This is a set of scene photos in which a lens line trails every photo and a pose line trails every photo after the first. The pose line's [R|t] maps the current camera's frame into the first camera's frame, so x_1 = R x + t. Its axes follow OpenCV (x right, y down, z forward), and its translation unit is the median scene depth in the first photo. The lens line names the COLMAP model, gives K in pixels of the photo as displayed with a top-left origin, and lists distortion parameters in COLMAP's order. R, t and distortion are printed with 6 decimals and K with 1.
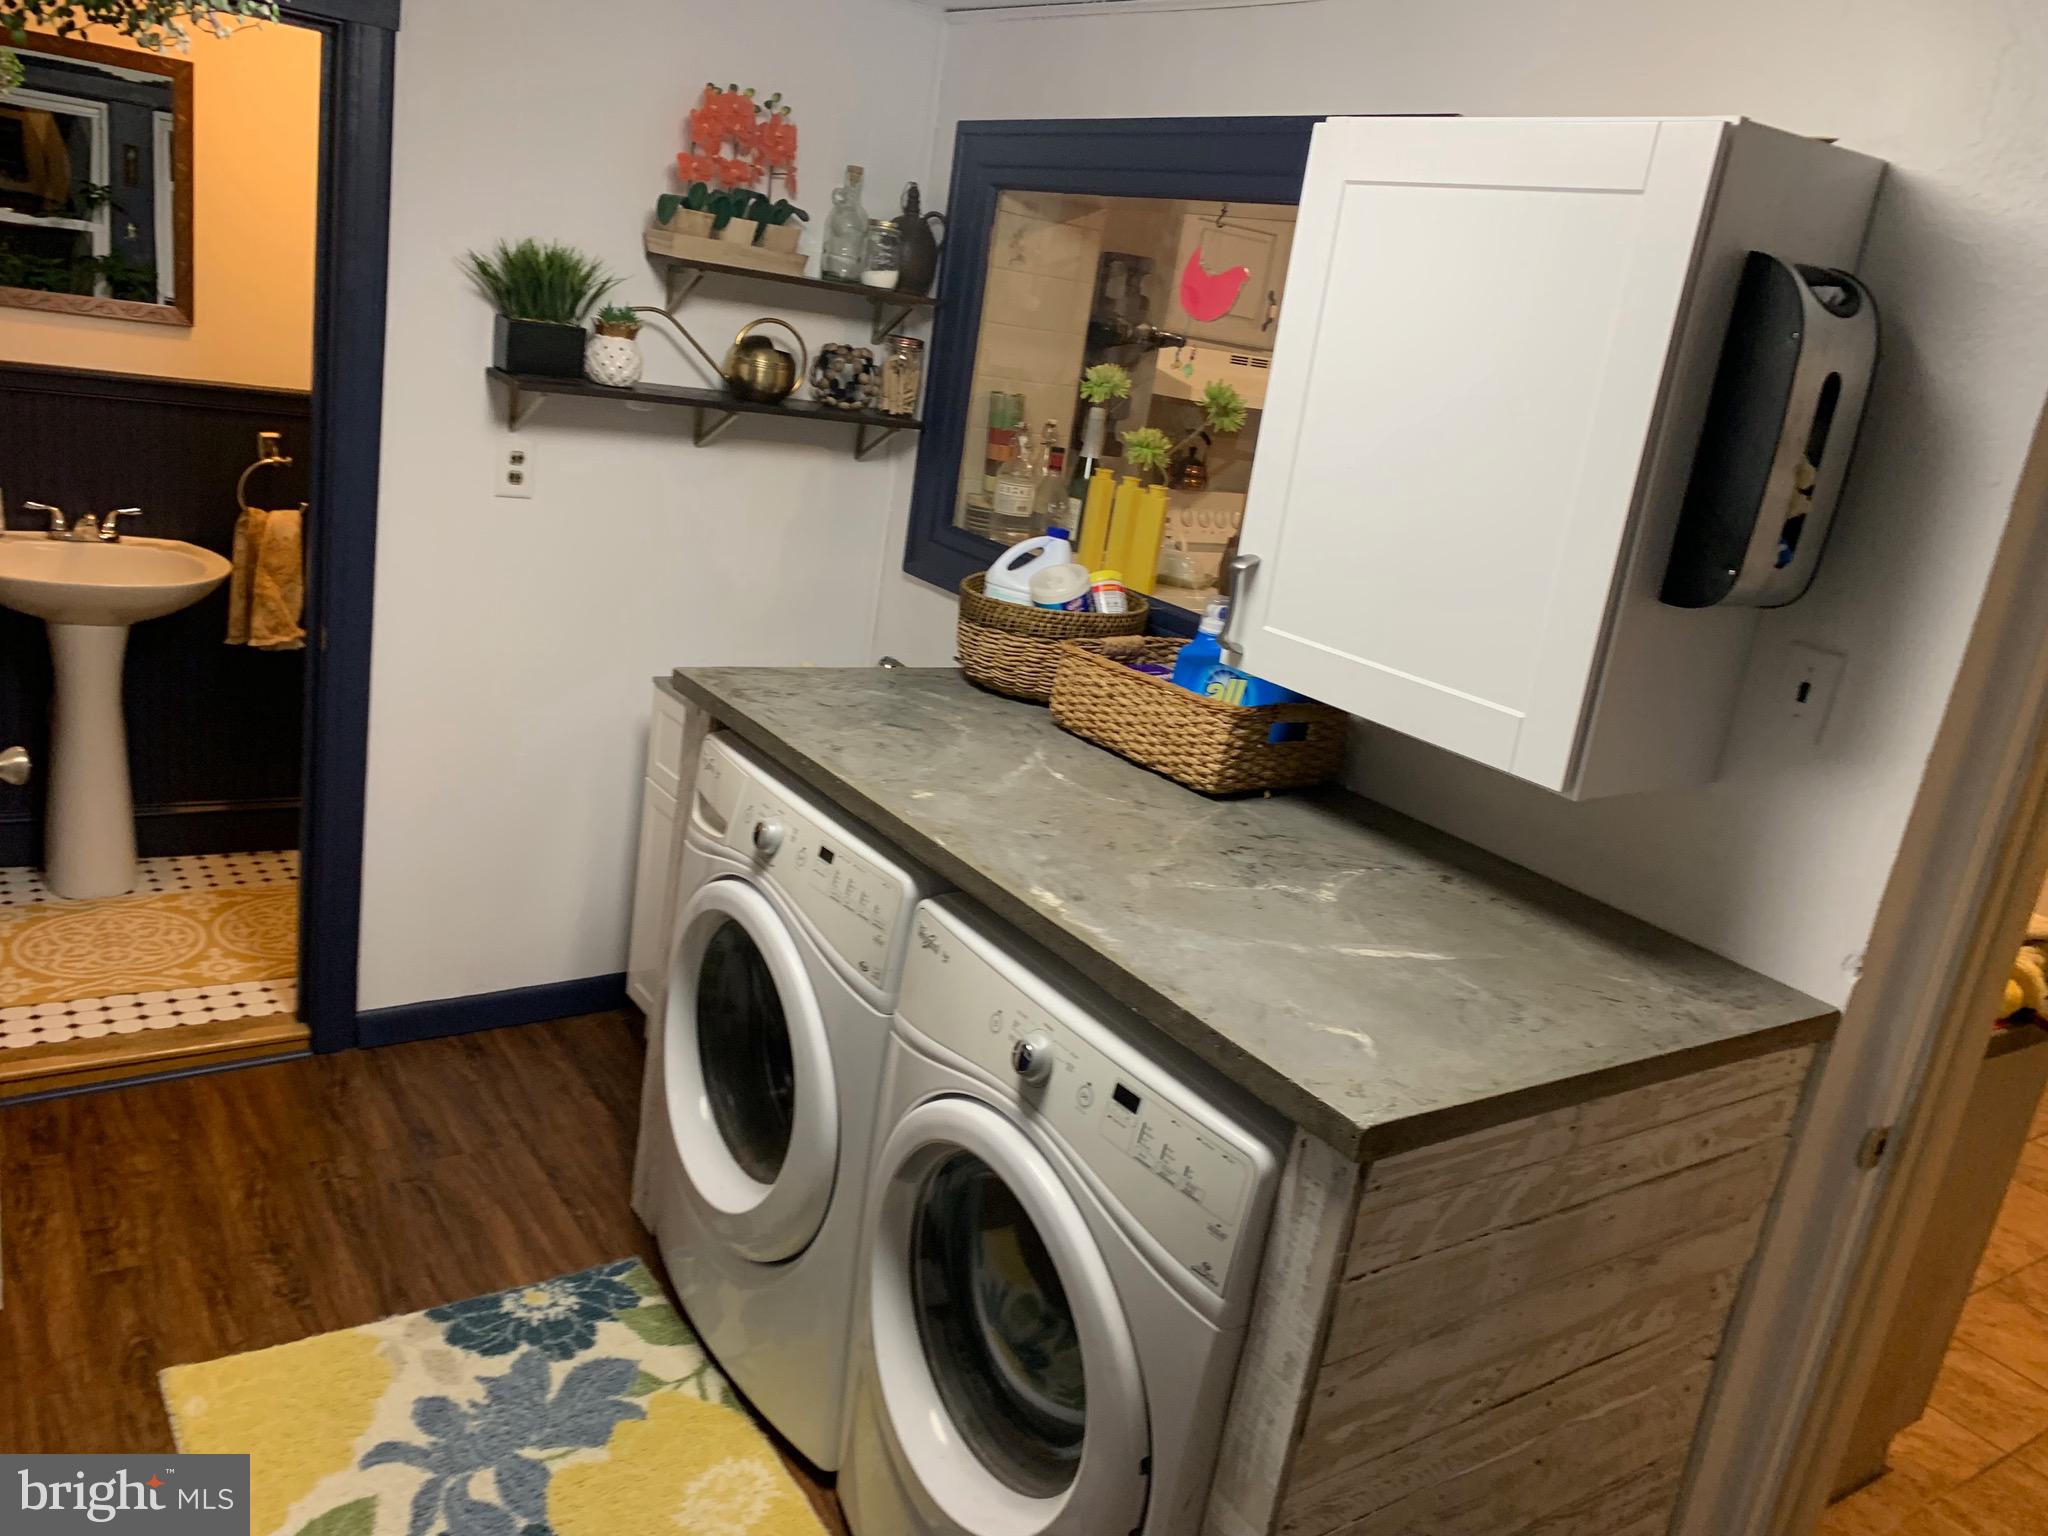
lens RADIAL K [[1540.1, 0, 963.7], [0, 1540.1, 731.7], [0, 0, 1]] dist [0.099577, -0.159141]
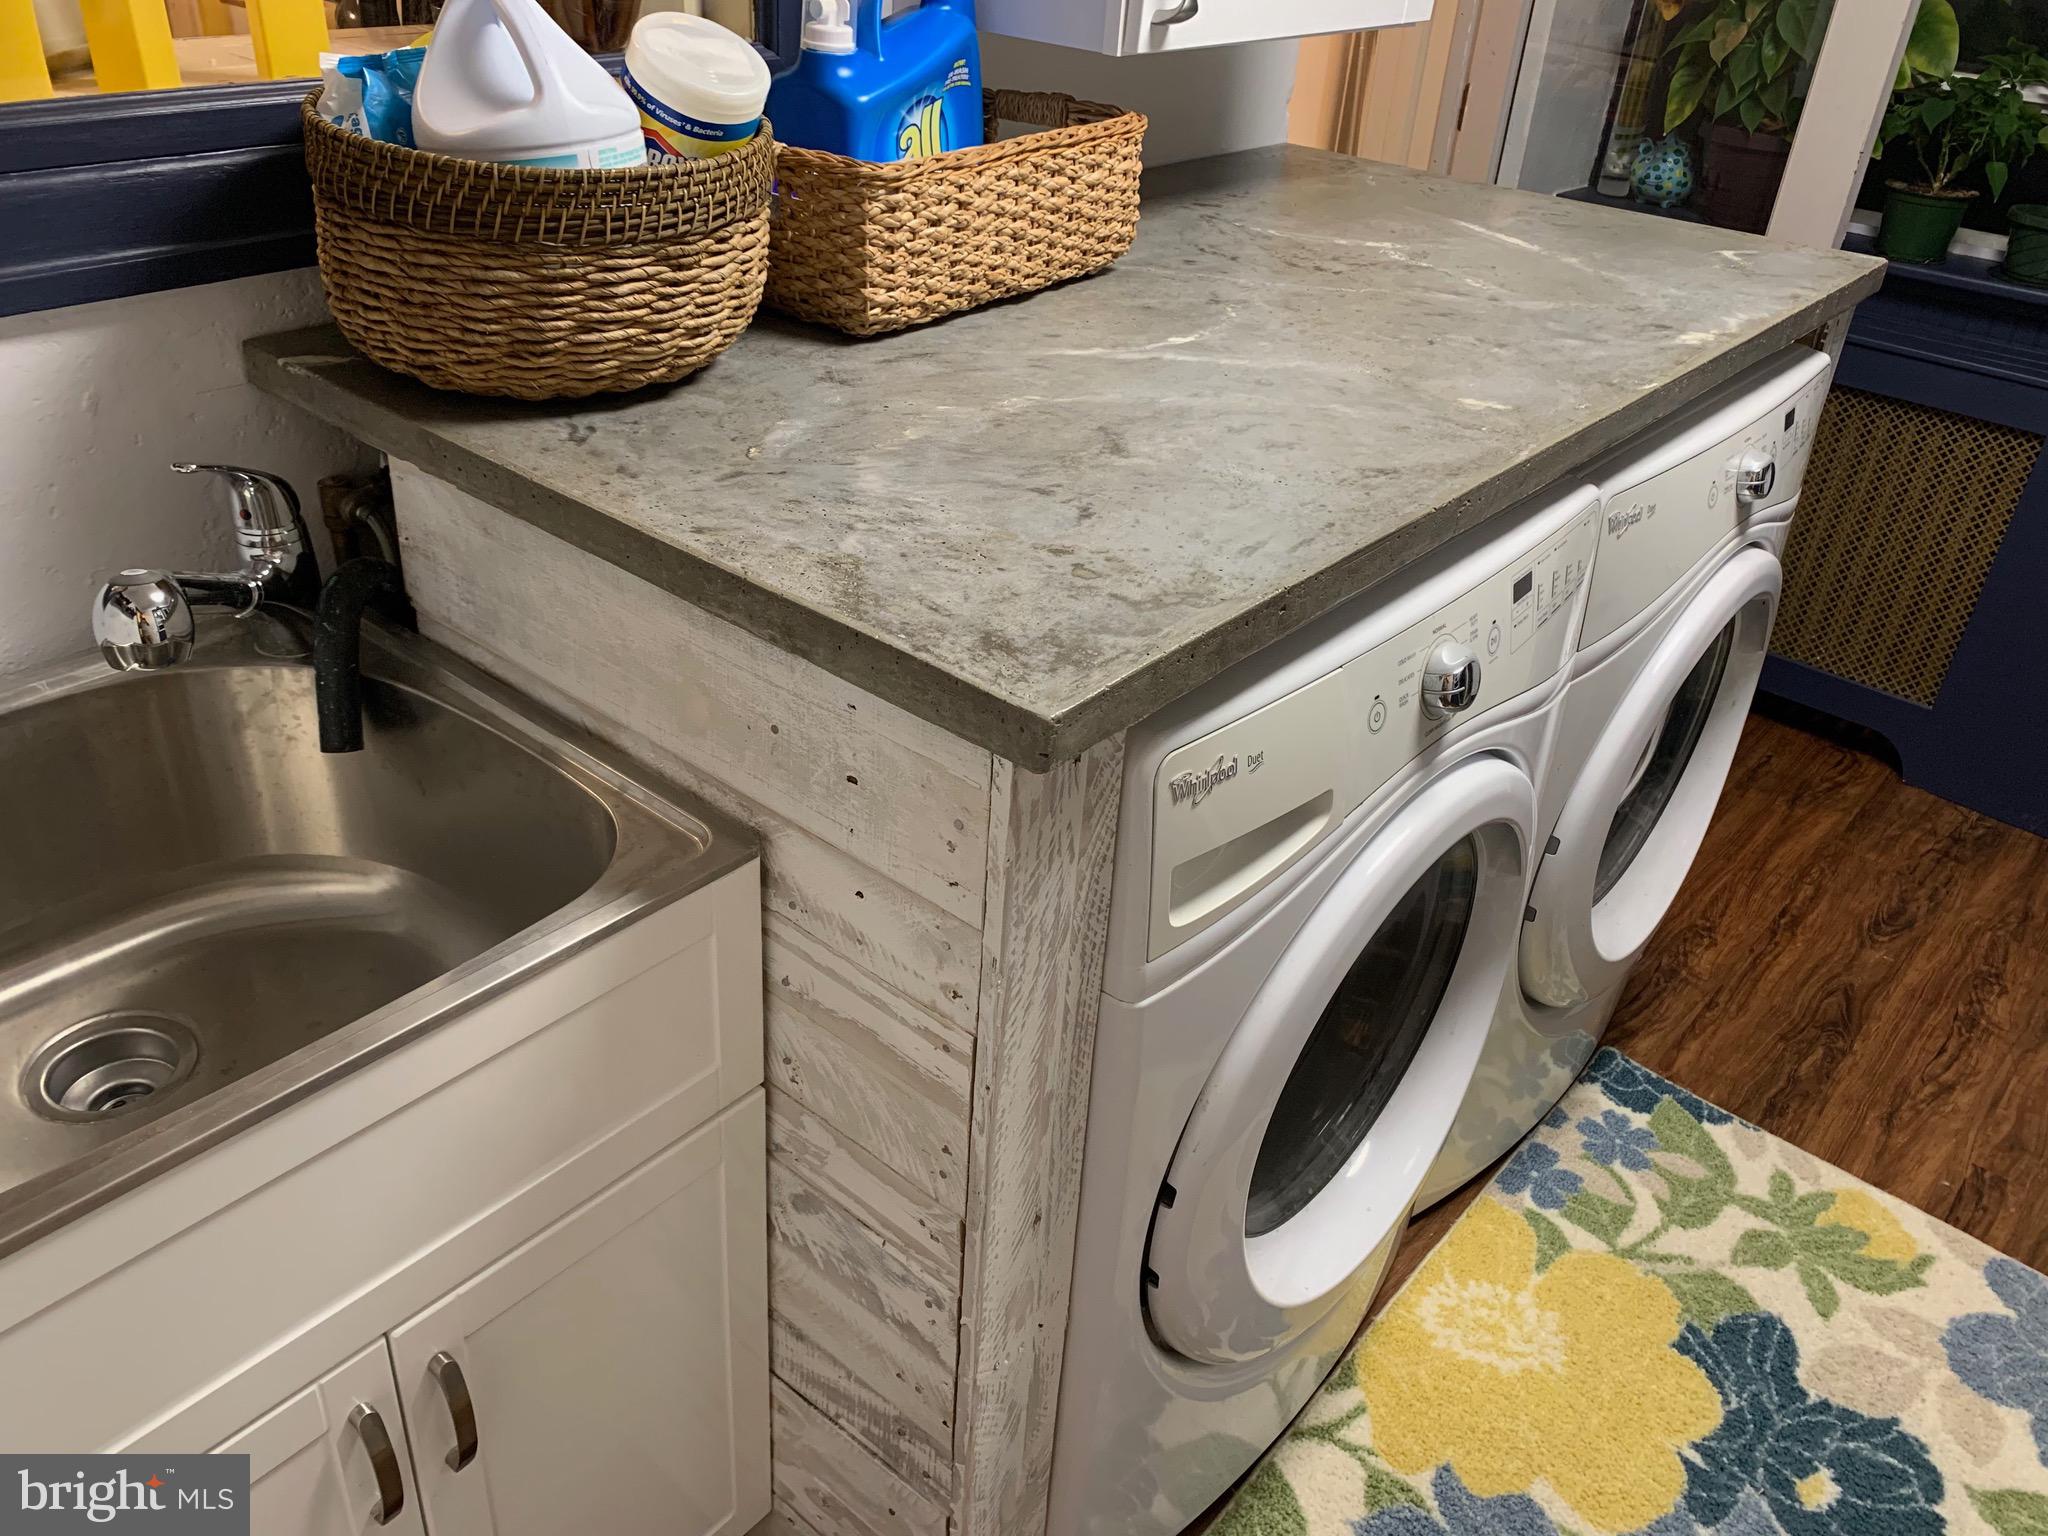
lens RADIAL K [[1611.6, 0, 978.5], [0, 1611.6, 765.2], [0, 0, 1]] dist [0.009240, 0.000354]
pose [[-0.261229, -0.628503, 0.732628, -0.459193], [0.162514, 0.719512, 0.675197, -0.275391], [-0.951498, 0.295443, -0.085816, 1.130529]]
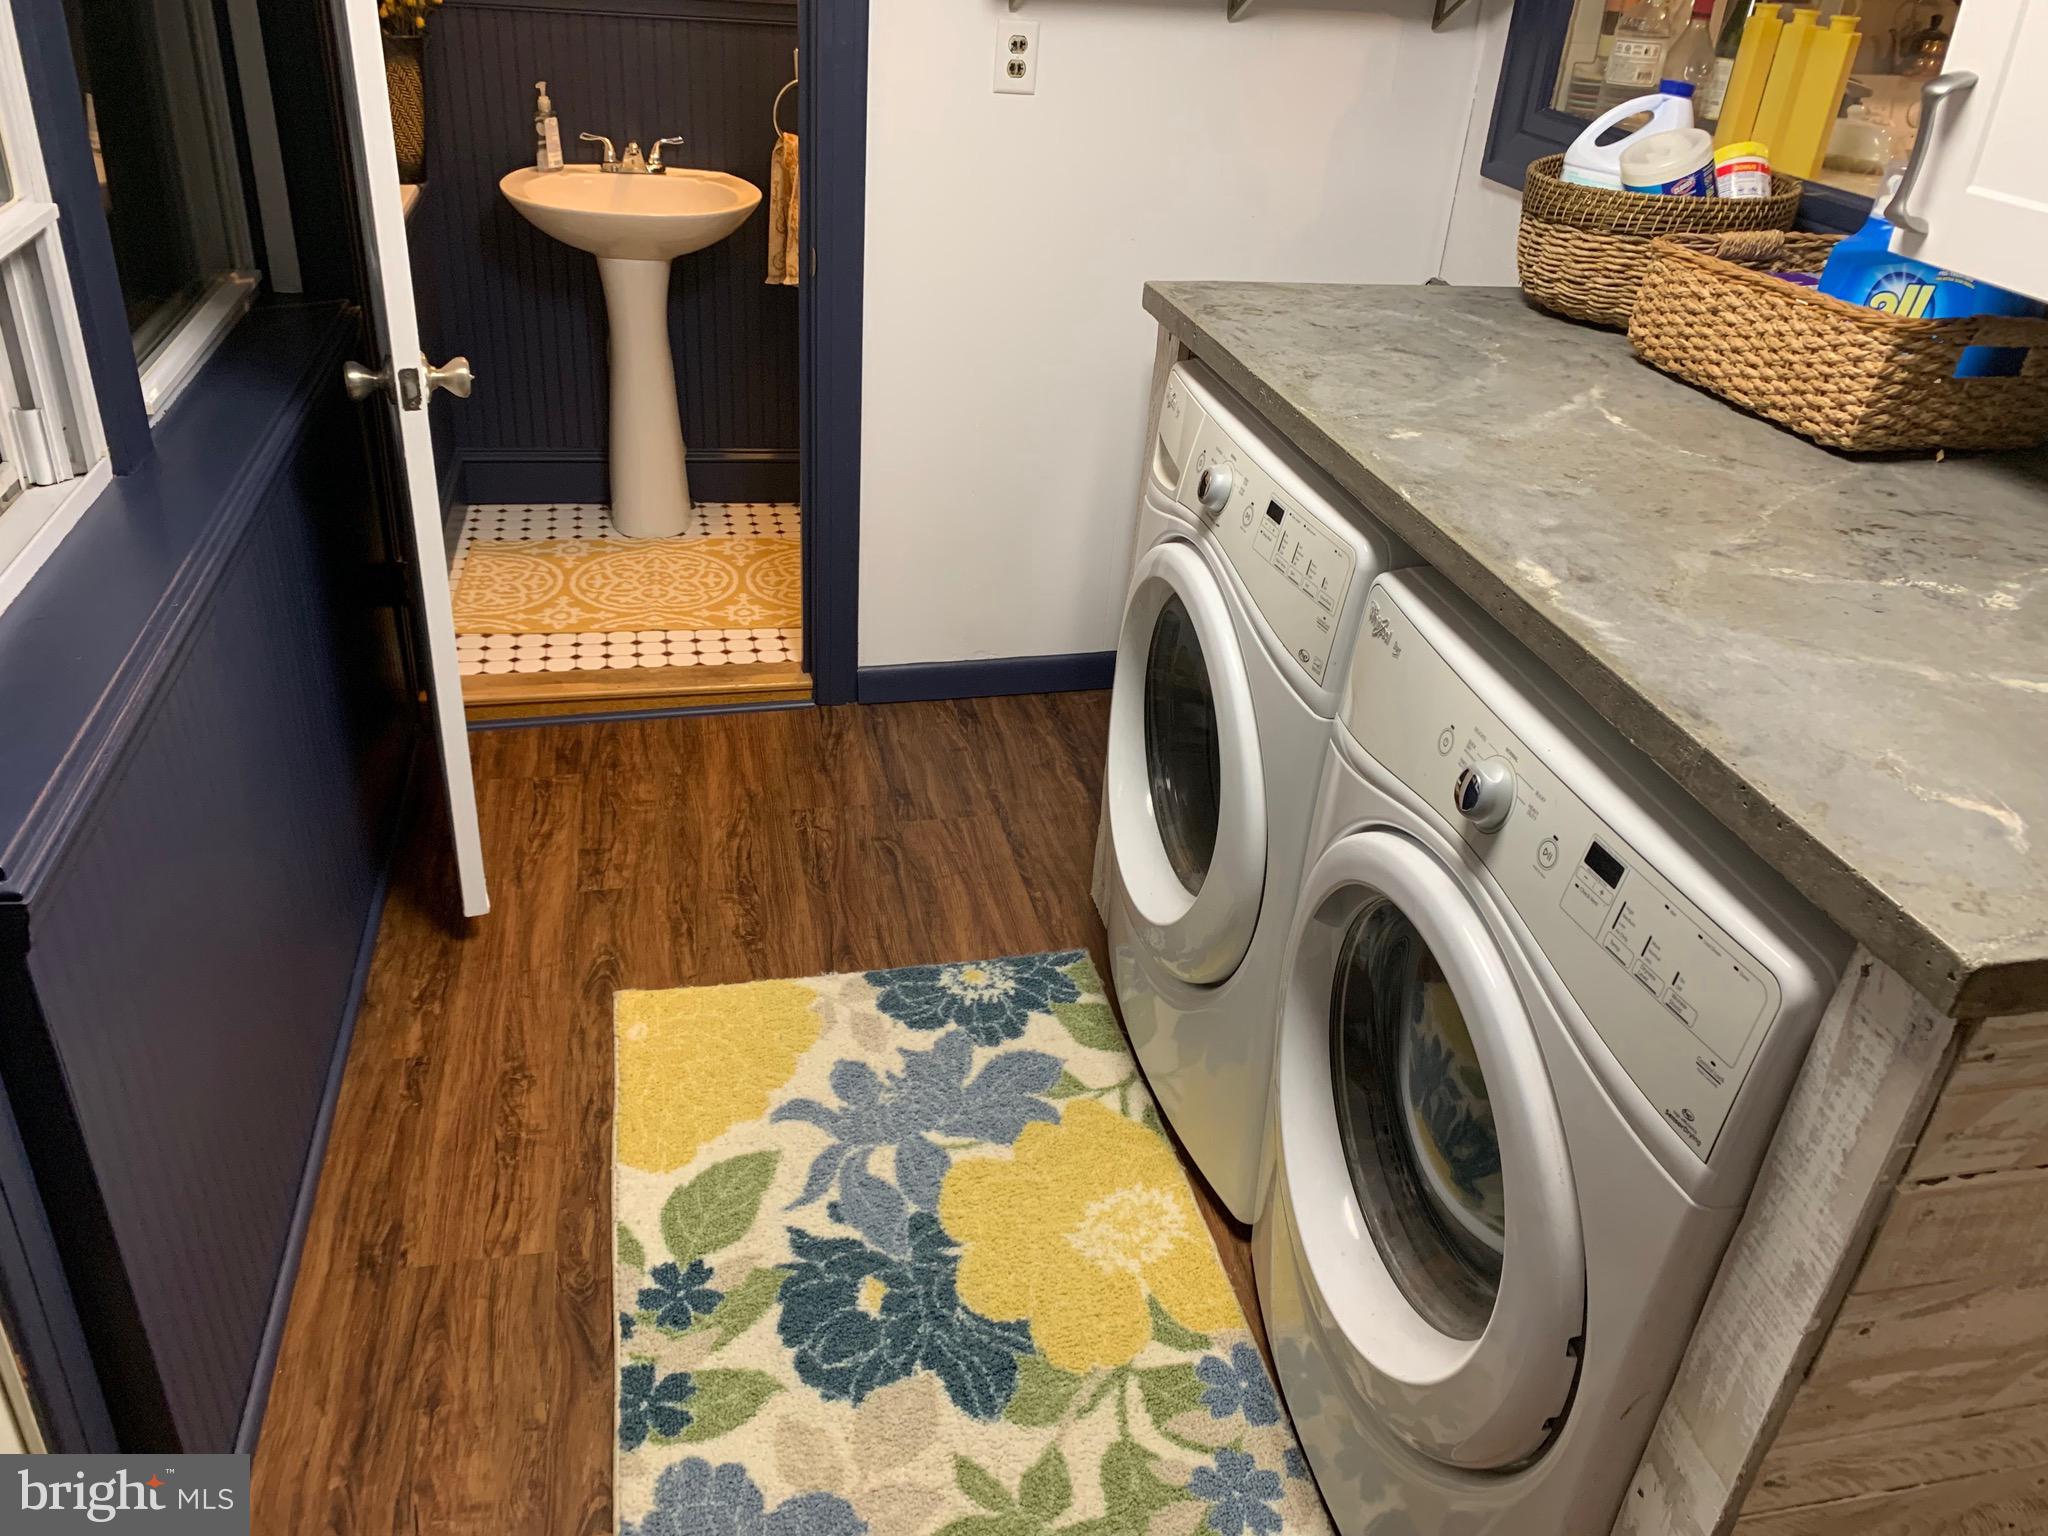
lens RADIAL K [[1543.5, 0, 1022.2], [0, 1543.5, 743.4], [0, 0, 1]] dist [0.053467, -0.059002]
pose [[0.933415, 0.099342, -0.344770, 0.066314], [-0.027985, 0.978136, 0.206074, 0.033070], [0.357704, -0.182704, 0.915788, 0.193466]]
